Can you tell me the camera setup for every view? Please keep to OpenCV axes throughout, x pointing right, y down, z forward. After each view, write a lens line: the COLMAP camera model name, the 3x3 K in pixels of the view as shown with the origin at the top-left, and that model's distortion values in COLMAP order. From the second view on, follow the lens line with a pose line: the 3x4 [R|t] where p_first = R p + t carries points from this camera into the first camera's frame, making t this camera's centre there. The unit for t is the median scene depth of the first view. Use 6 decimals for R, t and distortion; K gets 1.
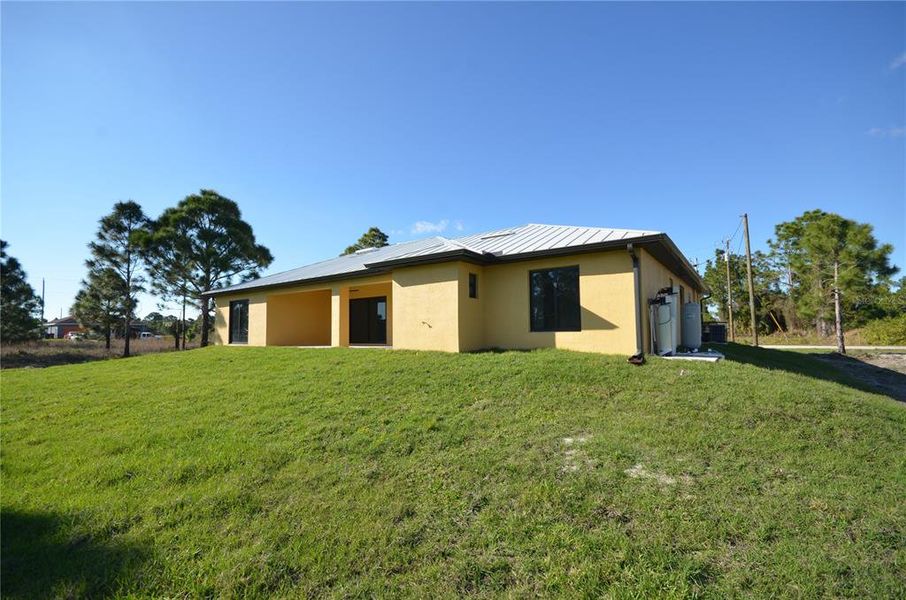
lens RADIAL K [[396.2, 0, 447.2], [0, 396.2, 314.1], [0, 0, 1]] dist [0.003264, -0.000180]
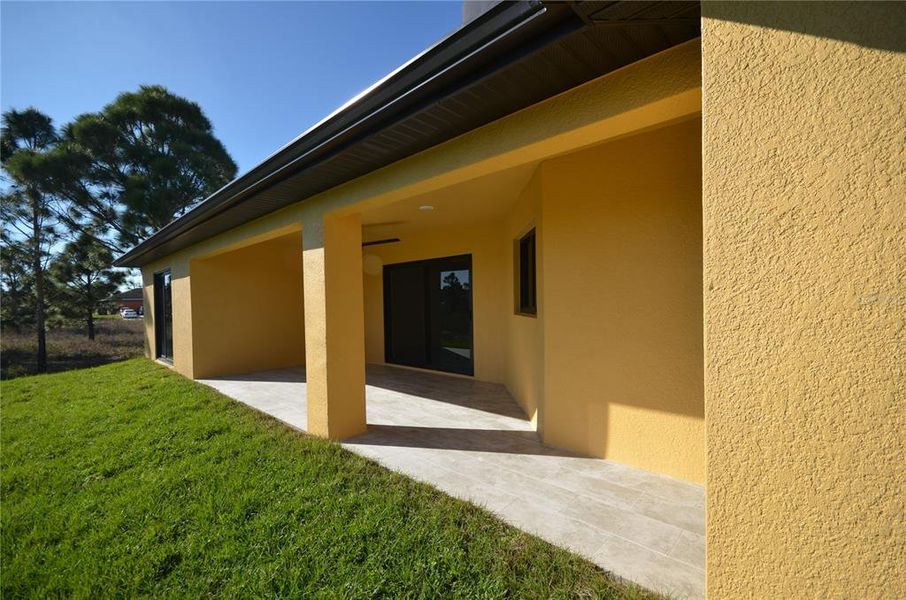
lens RADIAL K [[415.0, 0, 439.4], [0, 415.0, 317.9], [0, 0, 1]] dist [0.000680, -0.004253]
pose [[0.987228, -0.000700, -0.159309, -0.096301], [0.014026, 0.996489, 0.082541, -0.014258], [0.158692, -0.083722, 0.983772, 0.497241]]
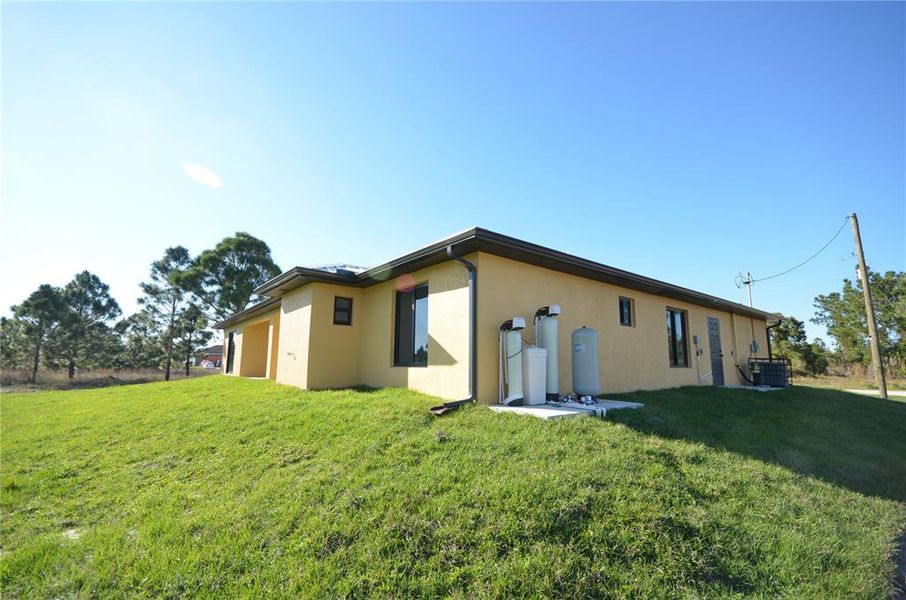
lens RADIAL K [[396.2, 0, 447.2], [0, 396.2, 314.1], [0, 0, 1]] dist [0.003264, -0.000180]
pose [[0.964699, -0.016175, -0.262858, 0.268355], [-0.006056, 0.996486, -0.083545, 0.002842], [0.263285, 0.082188, 0.961211, 0.127277]]
